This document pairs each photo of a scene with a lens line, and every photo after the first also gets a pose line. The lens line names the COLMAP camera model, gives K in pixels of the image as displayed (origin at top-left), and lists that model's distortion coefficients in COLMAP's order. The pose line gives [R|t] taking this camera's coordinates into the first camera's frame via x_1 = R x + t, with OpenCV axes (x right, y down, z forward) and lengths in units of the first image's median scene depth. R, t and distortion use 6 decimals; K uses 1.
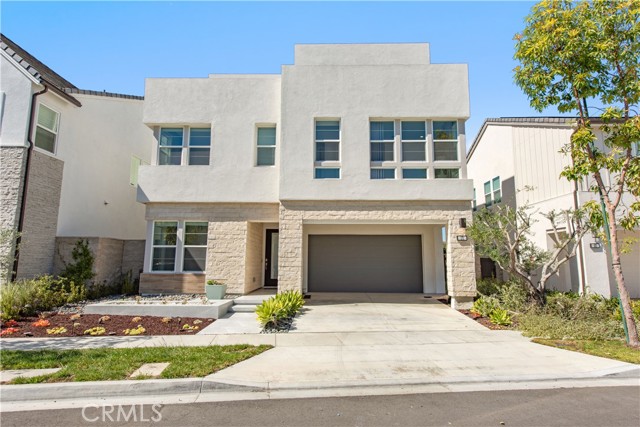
lens RADIAL K [[354.5, 0, 323.0], [0, 354.5, 214.2], [0, 0, 1]] dist [0.005760, -0.001827]
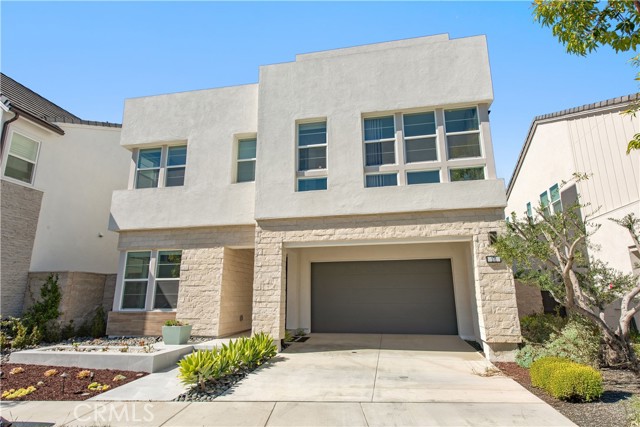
lens RADIAL K [[354.5, 0, 318.0], [0, 354.5, 213.4], [0, 0, 1]] dist [0.005760, -0.001827]
pose [[0.984819, -0.052754, -0.165377, 0.154109], [0.037136, 0.994674, -0.096153, 0.028936], [0.169568, 0.088551, 0.981532, 0.206952]]
